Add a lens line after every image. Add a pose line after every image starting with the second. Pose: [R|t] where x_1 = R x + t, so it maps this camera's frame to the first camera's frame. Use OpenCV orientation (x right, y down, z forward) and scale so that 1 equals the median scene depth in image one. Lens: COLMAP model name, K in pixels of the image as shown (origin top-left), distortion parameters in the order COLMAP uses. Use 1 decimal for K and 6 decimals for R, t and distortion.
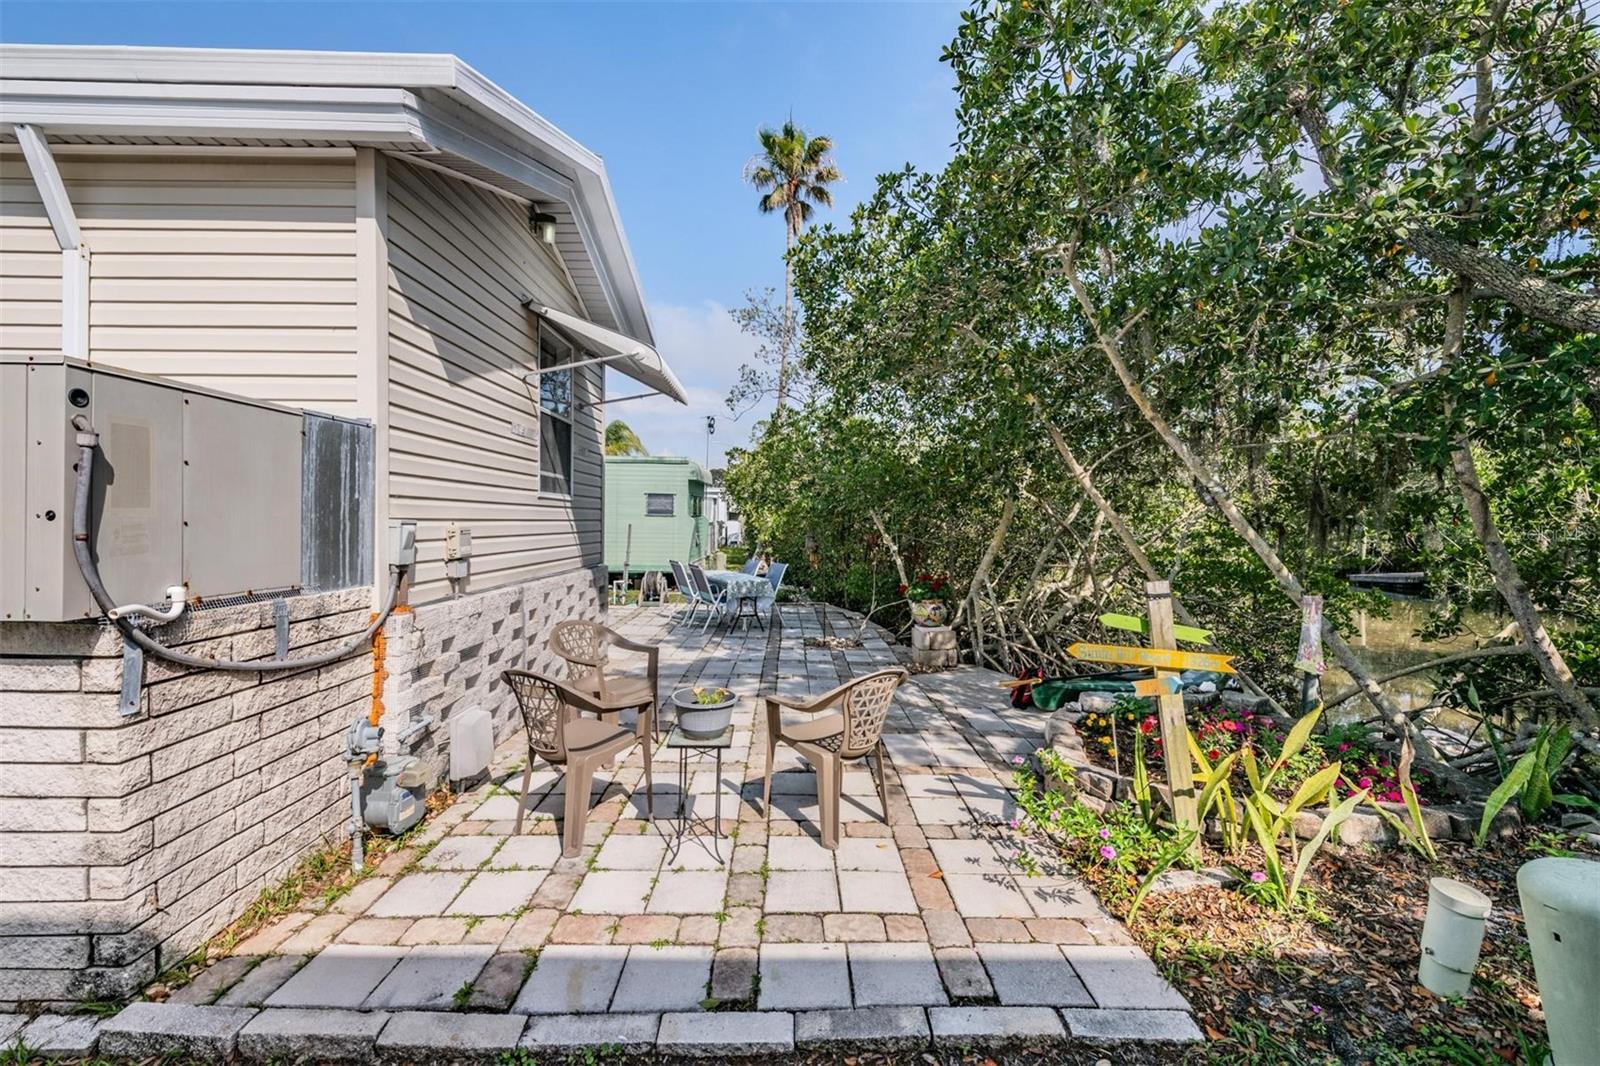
lens RADIAL K [[636.9, 0, 797.3], [0, 636.9, 530.7], [0, 0, 1]] dist [0.004380, -0.004000]
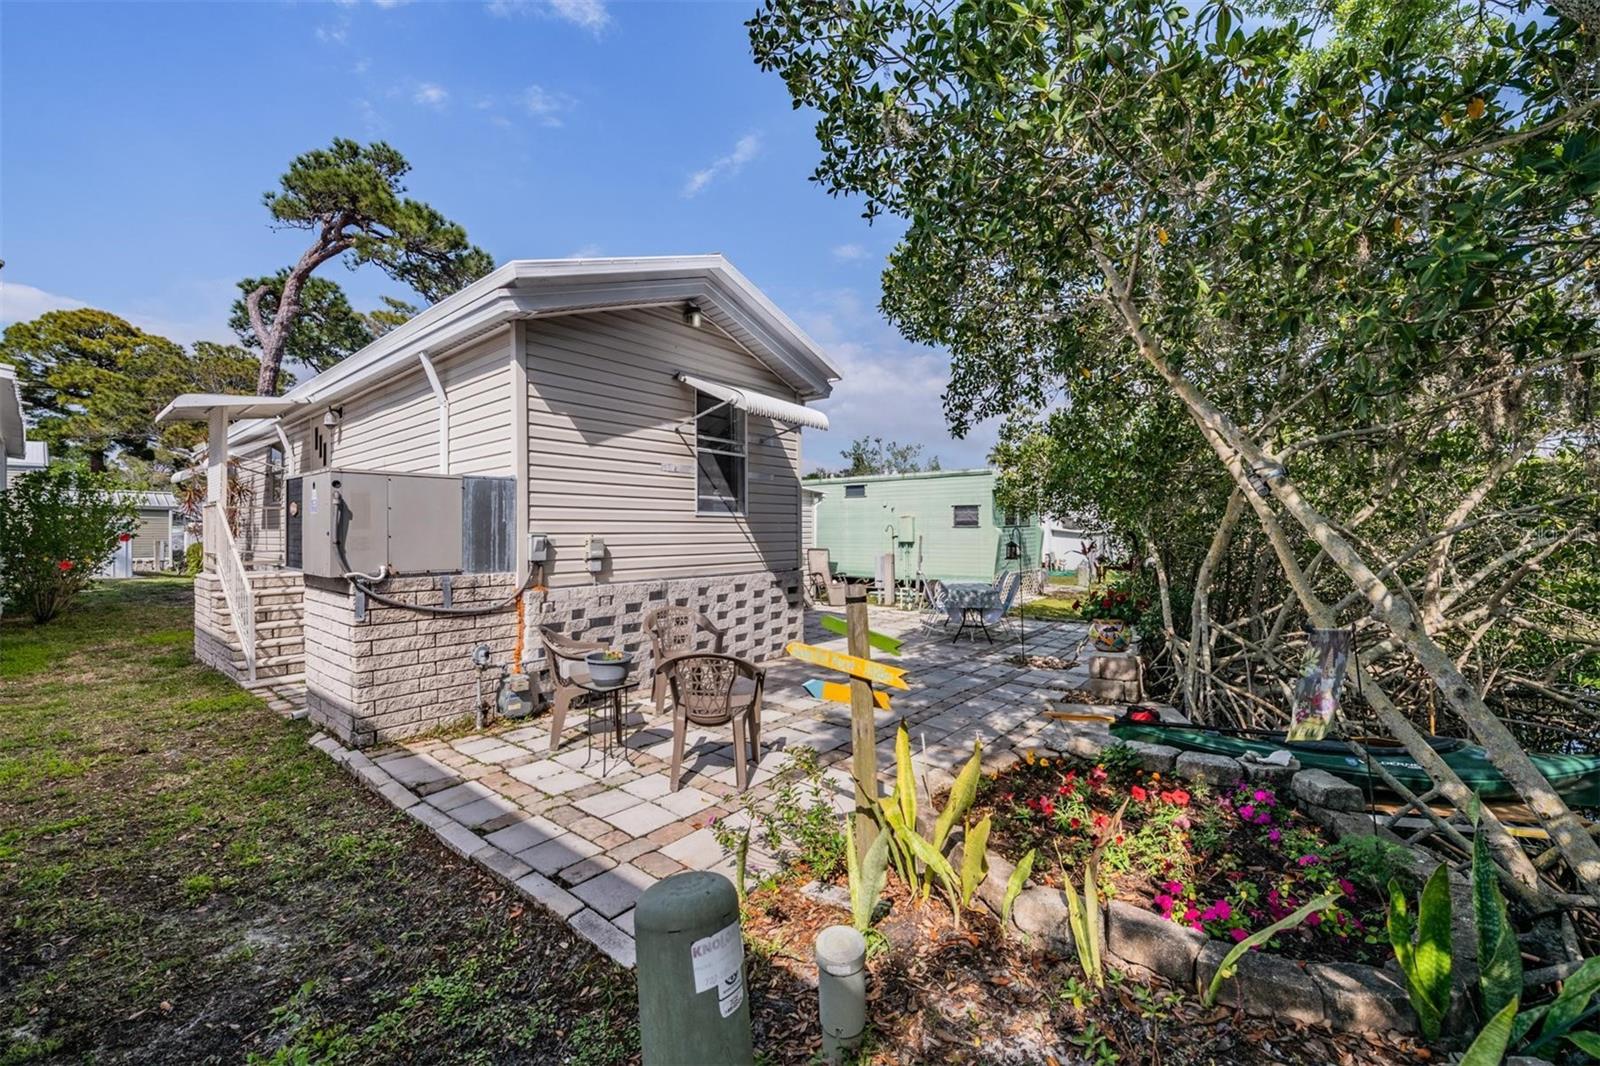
lens RADIAL K [[636.9, 0, 784.5], [0, 636.9, 531.2], [0, 0, 1]] dist [0.004380, -0.004000]
pose [[0.748954, -0.019807, -0.662326, 1.148923], [0.006291, 0.999721, -0.022783, 0.021357], [0.662593, 0.012896, 0.748869, 0.219257]]
